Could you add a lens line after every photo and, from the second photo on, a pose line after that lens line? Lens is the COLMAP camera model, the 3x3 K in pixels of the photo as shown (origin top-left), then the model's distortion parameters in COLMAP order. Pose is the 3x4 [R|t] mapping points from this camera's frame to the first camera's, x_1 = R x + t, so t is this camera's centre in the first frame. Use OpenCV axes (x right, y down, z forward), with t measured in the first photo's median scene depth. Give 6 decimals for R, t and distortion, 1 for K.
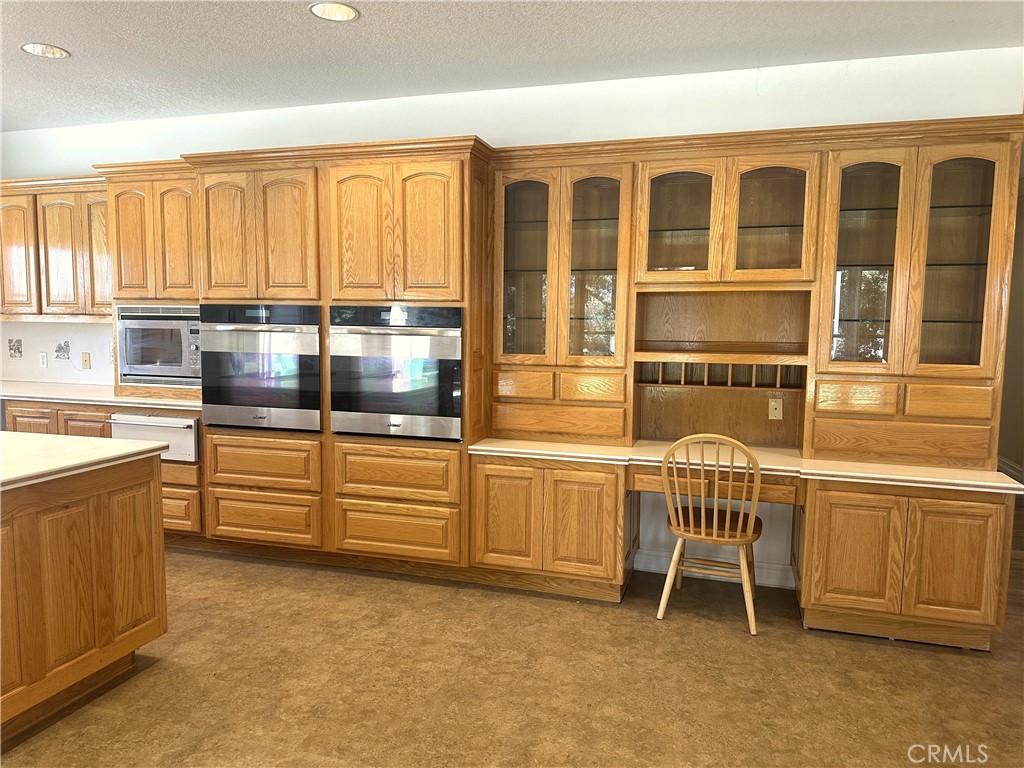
lens RADIAL K [[721.7, 0, 512.7], [0, 721.7, 385.7], [0, 0, 1]] dist [0.046317, -0.049058]
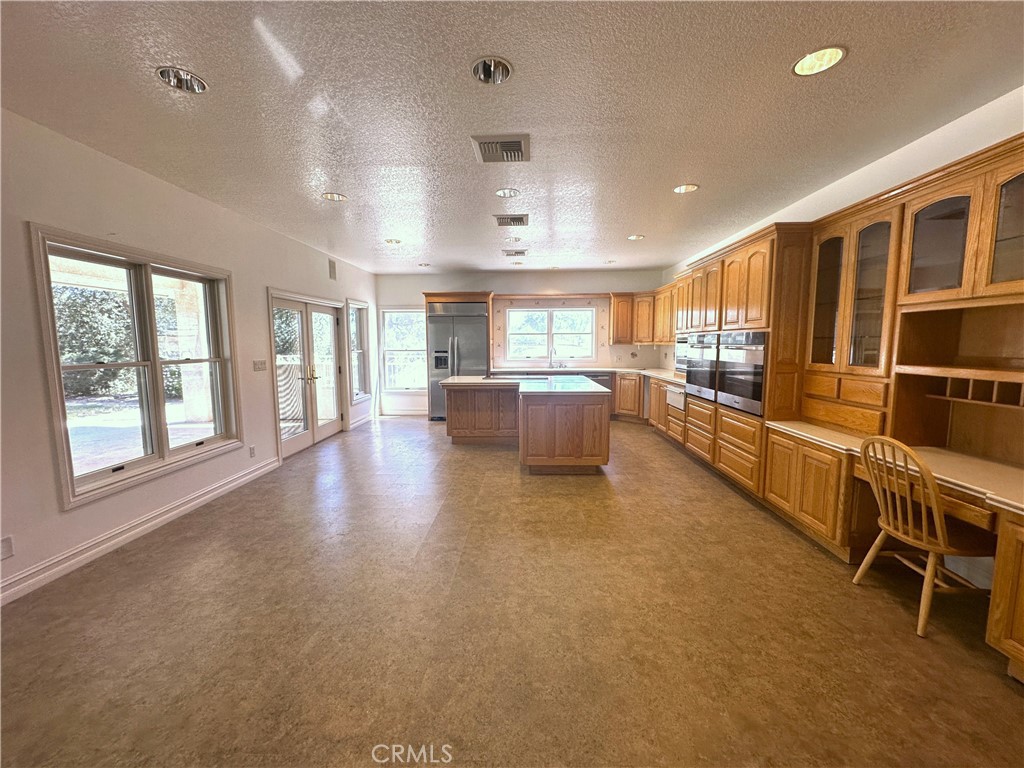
lens RADIAL K [[408.1, 0, 510.0], [0, 408.1, 381.4], [0, 0, 1]] dist [-0.003074, 0.000578]
pose [[0.263763, 0.081009, -0.961180, 0.629487], [-0.083981, 0.994612, 0.060781, -0.007853], [0.960925, 0.064689, 0.269145, 0.221750]]
